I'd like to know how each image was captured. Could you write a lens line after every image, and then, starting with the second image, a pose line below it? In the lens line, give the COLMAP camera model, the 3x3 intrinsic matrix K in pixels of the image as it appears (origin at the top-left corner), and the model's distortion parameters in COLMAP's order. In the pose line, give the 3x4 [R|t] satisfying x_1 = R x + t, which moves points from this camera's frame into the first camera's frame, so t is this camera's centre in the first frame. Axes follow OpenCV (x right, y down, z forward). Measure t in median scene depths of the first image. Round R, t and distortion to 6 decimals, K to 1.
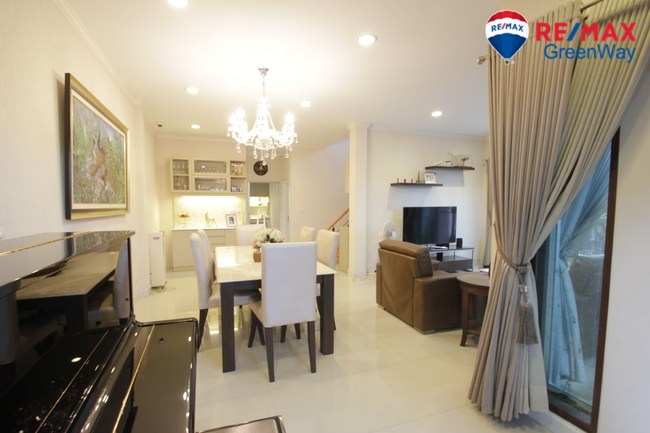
lens RADIAL K [[300.5, 0, 318.1], [0, 300.5, 214.8], [0, 0, 1]] dist [0.004906, -0.009184]
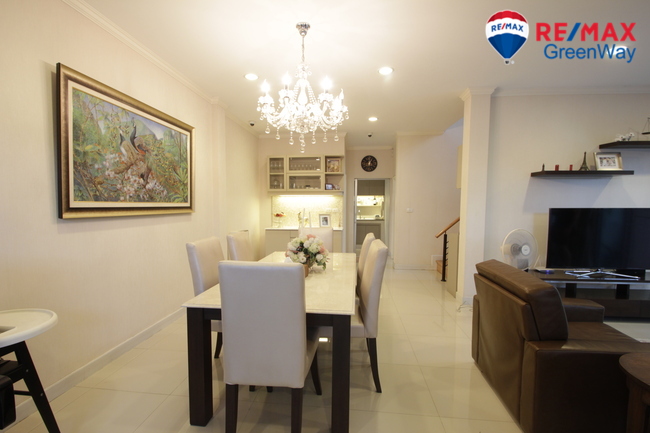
lens RADIAL K [[300.5, 0, 318.8], [0, 300.5, 220.1], [0, 0, 1]] dist [0.004906, -0.009184]
pose [[0.894691, 0.026717, -0.445886, 0.120658], [-0.018489, 0.999569, 0.022795, -0.005669], [0.446303, -0.012151, 0.894800, 0.187617]]
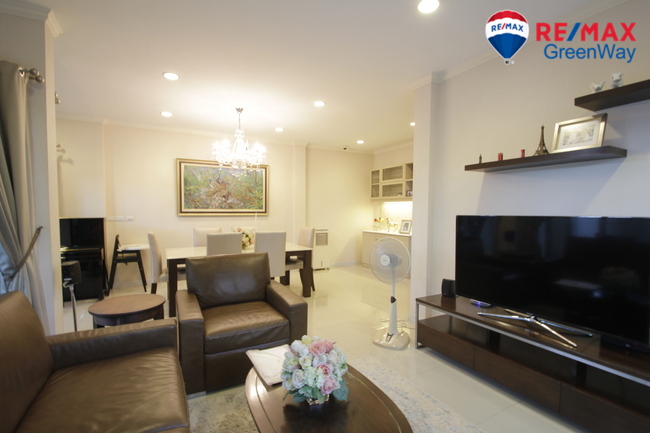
lens RADIAL K [[300.5, 0, 319.7], [0, 300.5, 222.2], [0, 0, 1]] dist [0.004906, -0.009184]
pose [[0.141151, 0.040385, -0.989164, 0.697014], [-0.036985, 0.998685, 0.035496, -0.022342], [0.989297, 0.031574, 0.142459, 0.675815]]
